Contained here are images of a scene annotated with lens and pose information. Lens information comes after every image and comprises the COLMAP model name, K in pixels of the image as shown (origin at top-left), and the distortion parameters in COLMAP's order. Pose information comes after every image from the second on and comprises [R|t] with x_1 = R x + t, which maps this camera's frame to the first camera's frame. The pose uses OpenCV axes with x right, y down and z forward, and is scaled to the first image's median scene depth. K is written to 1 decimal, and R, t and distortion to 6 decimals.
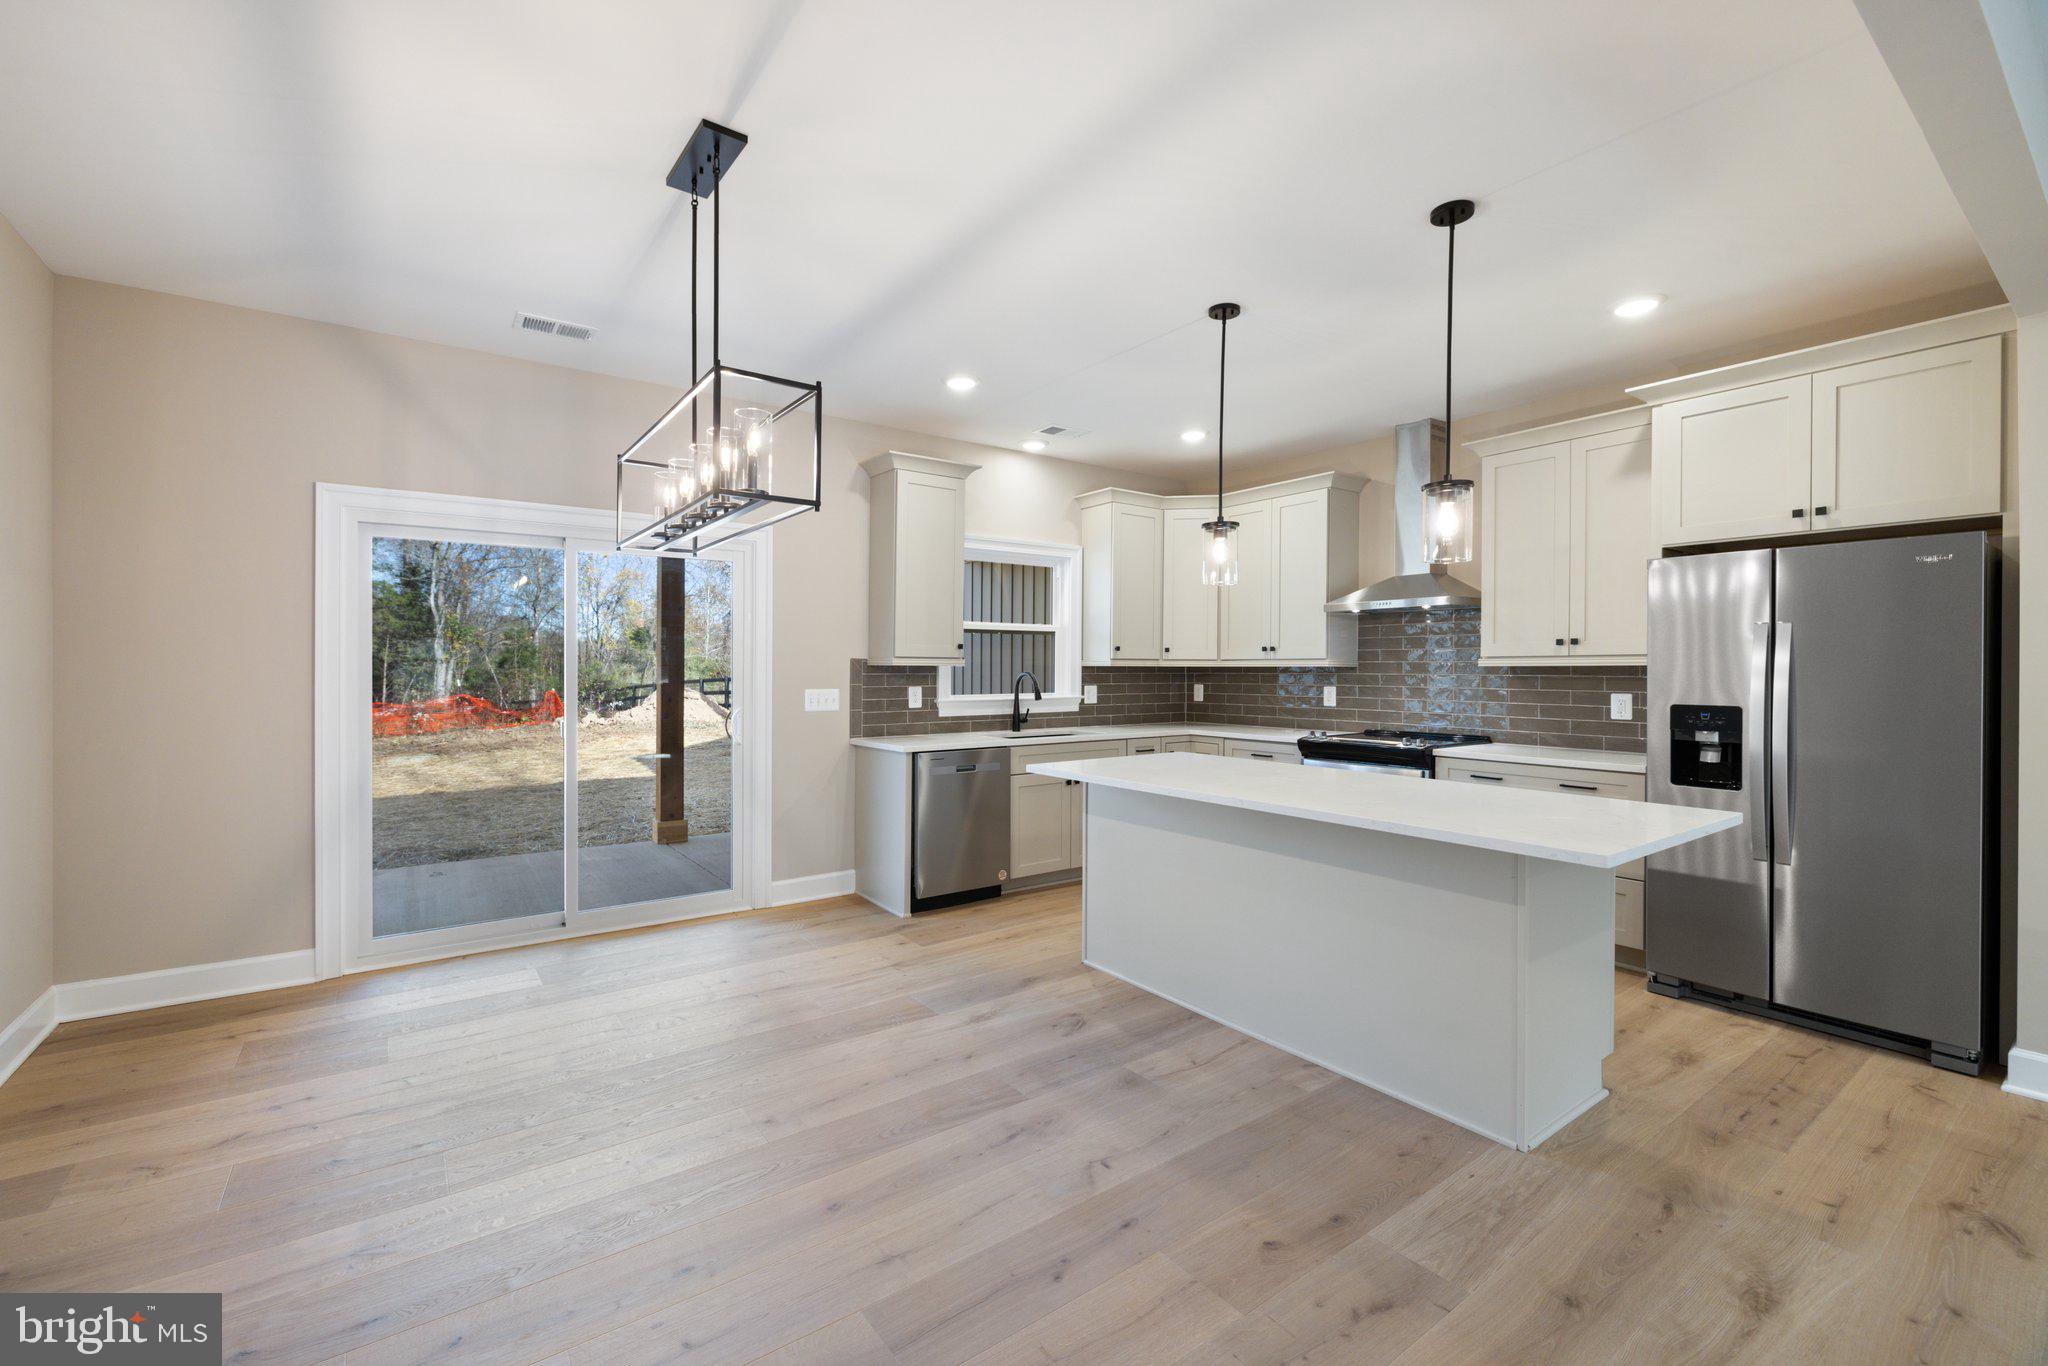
lens RADIAL K [[860.3, 0, 998.4], [0, 860.3, 673.4], [0, 0, 1]] dist [-0.000128, 0.000145]
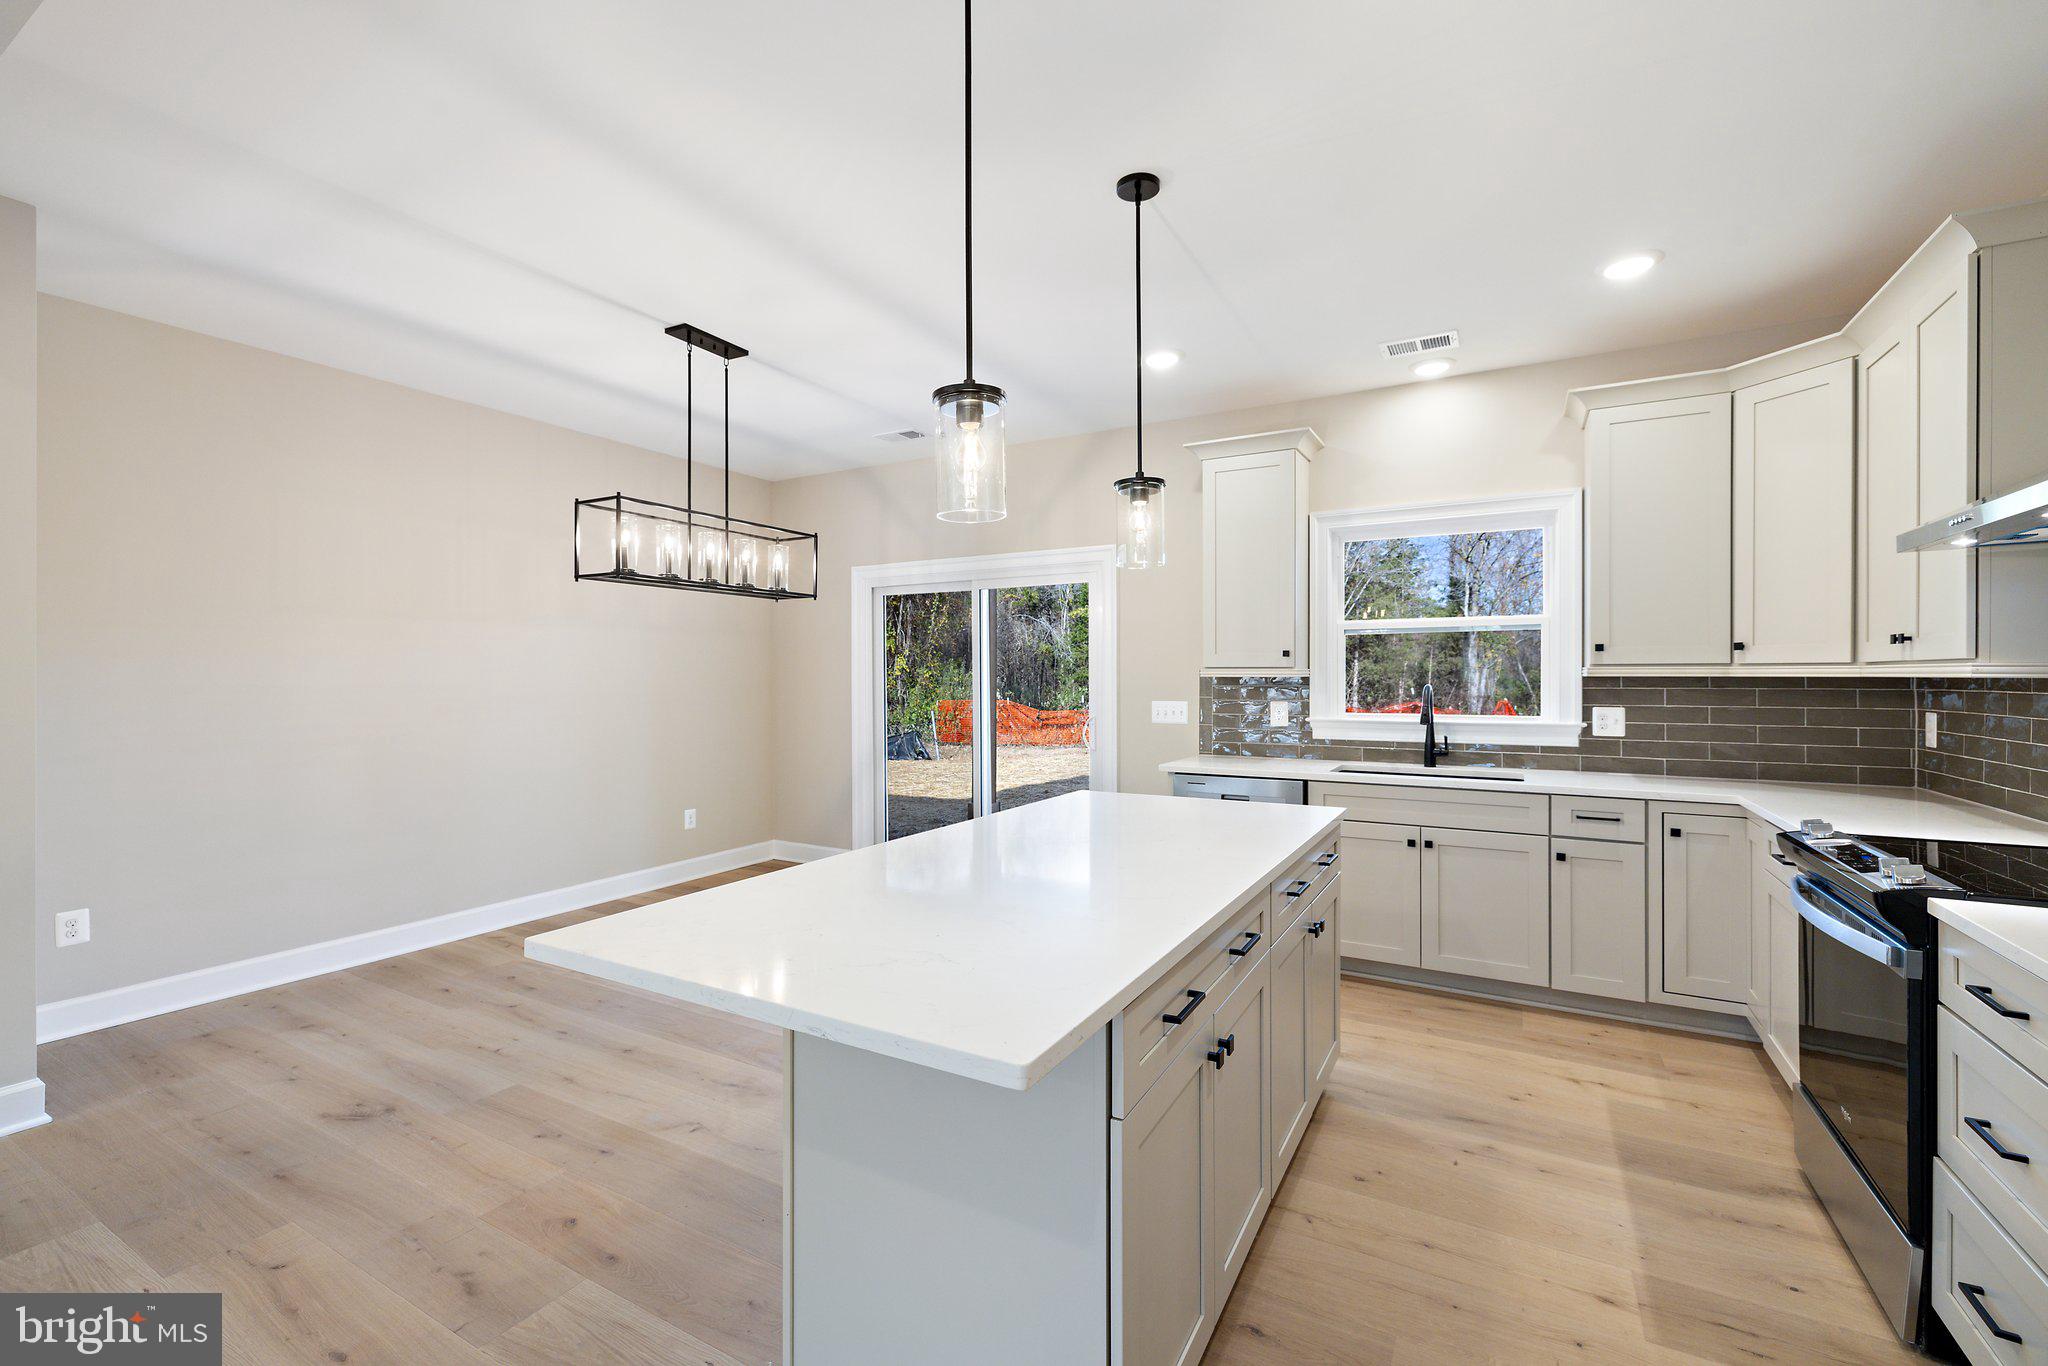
lens RADIAL K [[860.3, 0, 1007.5], [0, 860.3, 679.0], [0, 0, 1]] dist [-0.000128, 0.000145]
pose [[0.414500, 0.001007, -0.910049, 0.659396], [-0.002923, 0.999996, -0.000224, -0.006773], [0.910045, 0.002753, 0.414501, 0.455126]]
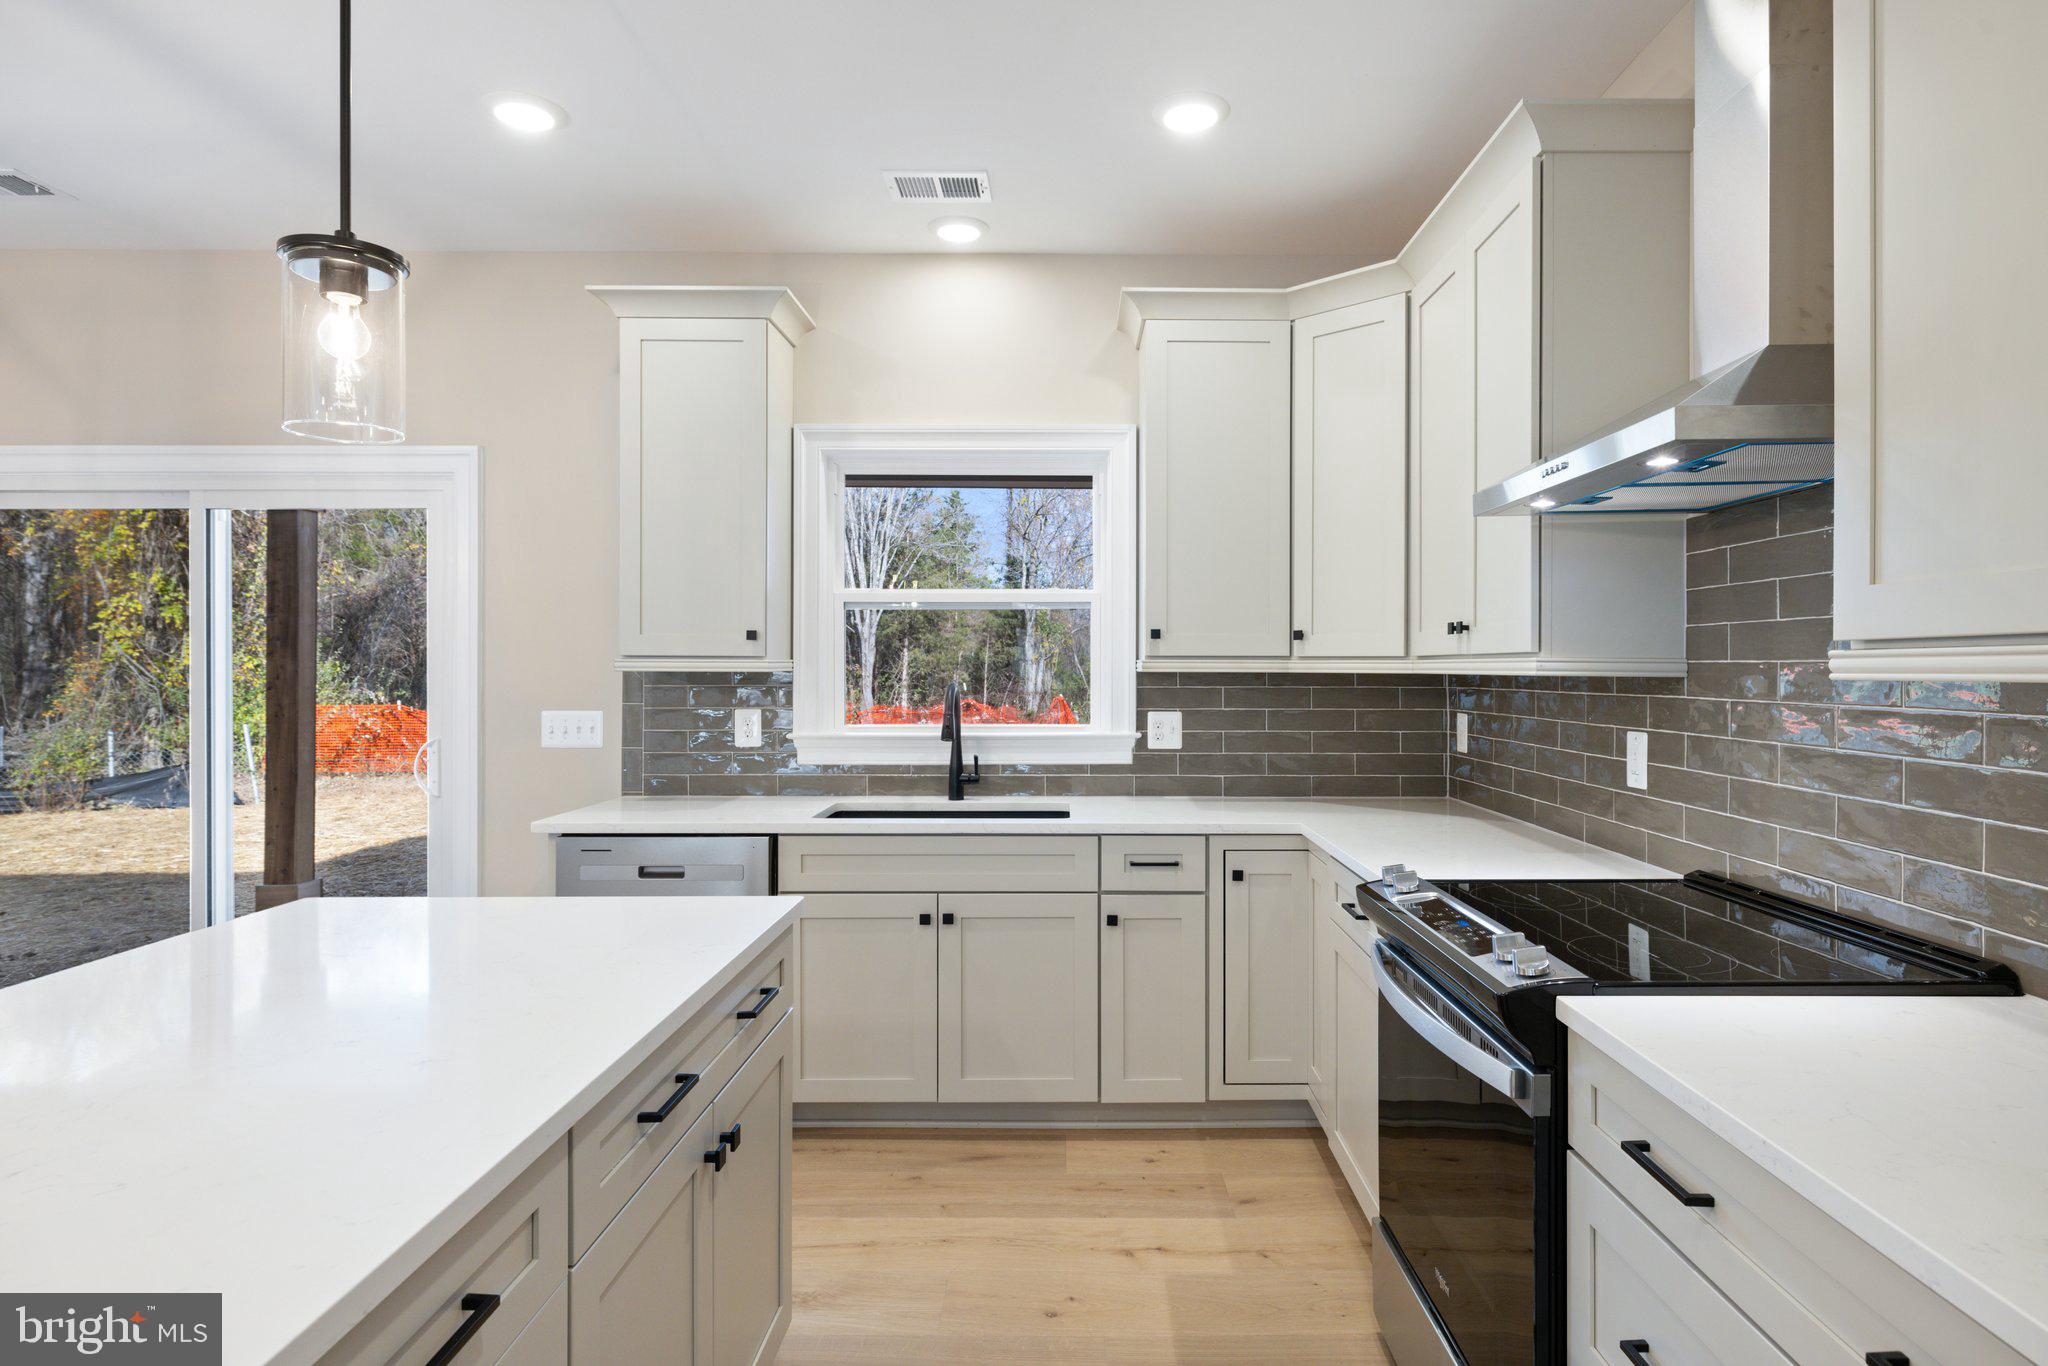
lens RADIAL K [[1093.4, 0, 1075.2], [0, 1093.4, 670.7], [0, 0, 1]] dist [-0.003528, 0.001675]
pose [[0.821090, 0.001573, -0.570797, 0.555396], [-0.003990, 0.999988, -0.002983, -0.009366], [0.570785, 0.004727, 0.821086, 0.618772]]
